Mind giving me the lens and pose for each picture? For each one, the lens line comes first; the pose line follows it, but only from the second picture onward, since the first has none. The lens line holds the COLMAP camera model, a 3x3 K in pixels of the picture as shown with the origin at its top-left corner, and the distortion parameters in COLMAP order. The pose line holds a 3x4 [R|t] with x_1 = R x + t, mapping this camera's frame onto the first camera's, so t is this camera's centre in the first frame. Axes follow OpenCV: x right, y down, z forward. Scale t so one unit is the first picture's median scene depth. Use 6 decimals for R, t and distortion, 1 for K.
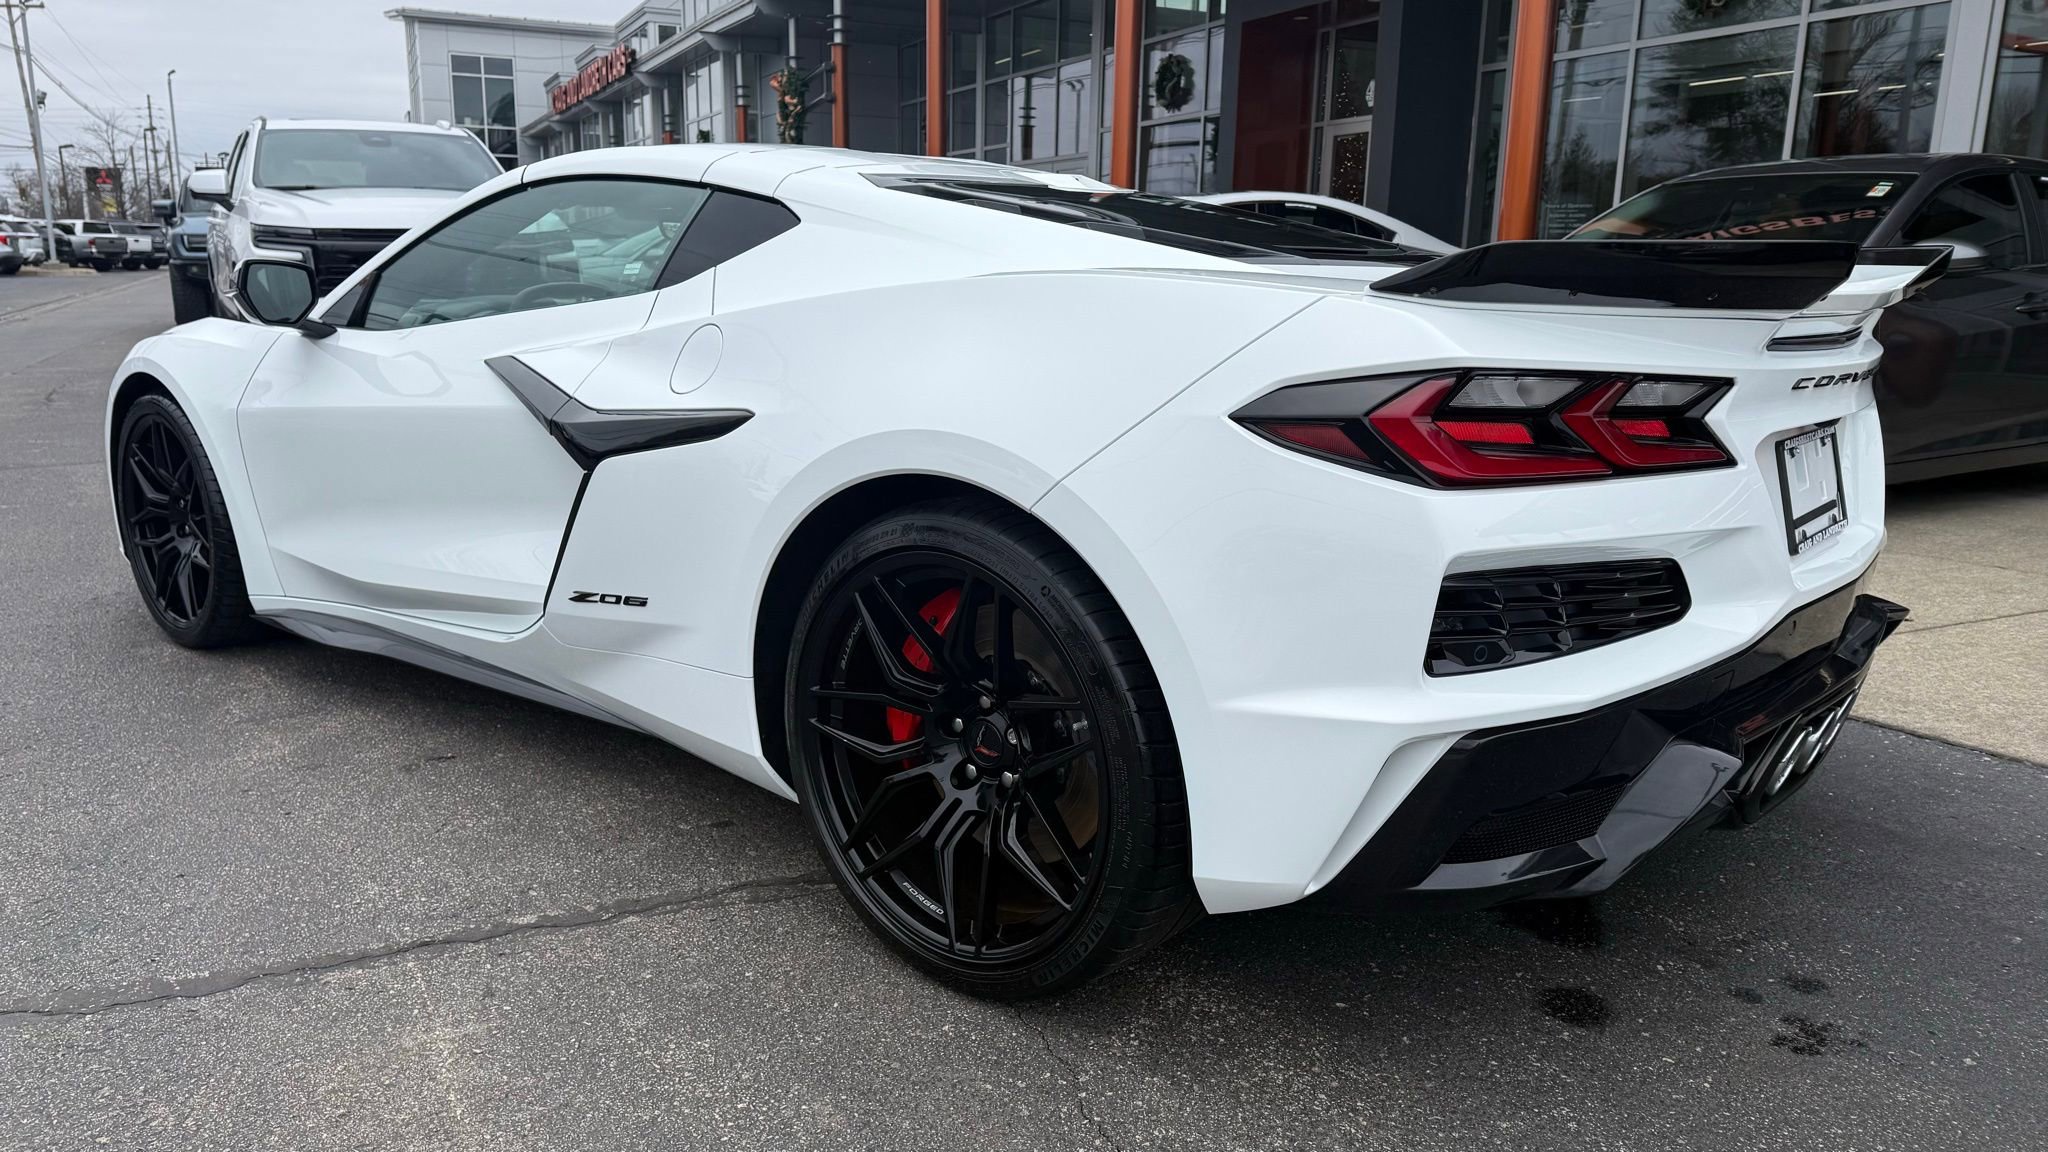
lens RADIAL K [[1430.7, 0, 1024.0], [0, 1430.7, 576.0], [0, 0, 1]] dist [0.074406, -0.101883]
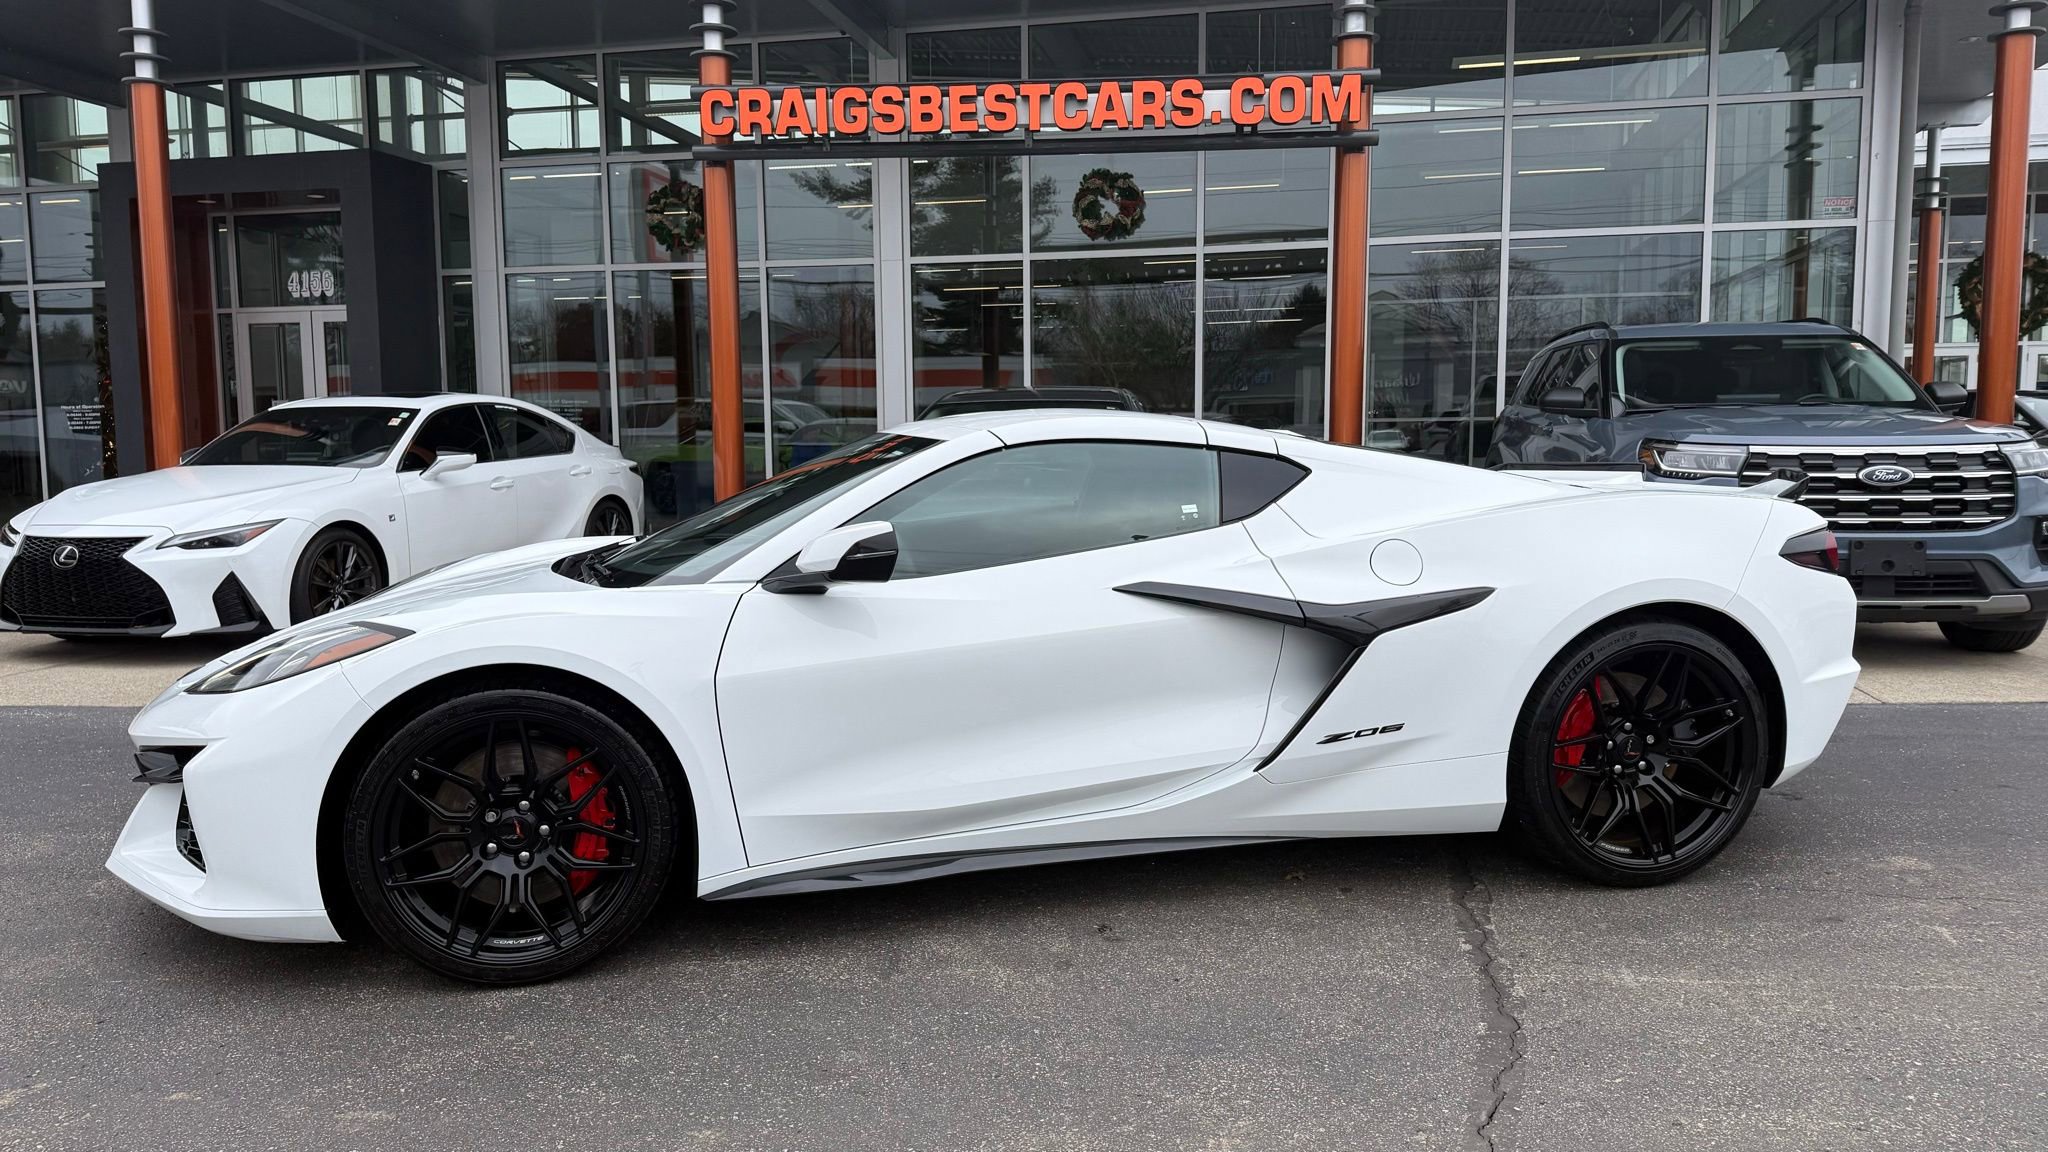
lens RADIAL K [[1430.7, 0, 1024.0], [0, 1430.7, 576.0], [0, 0, 1]] dist [0.074406, -0.101883]
pose [[0.601471, -0.094131, 0.793330, -1.602458], [0.185616, 0.982325, -0.024171, -0.164750], [-0.777033, 0.161793, 0.608312, 0.365892]]
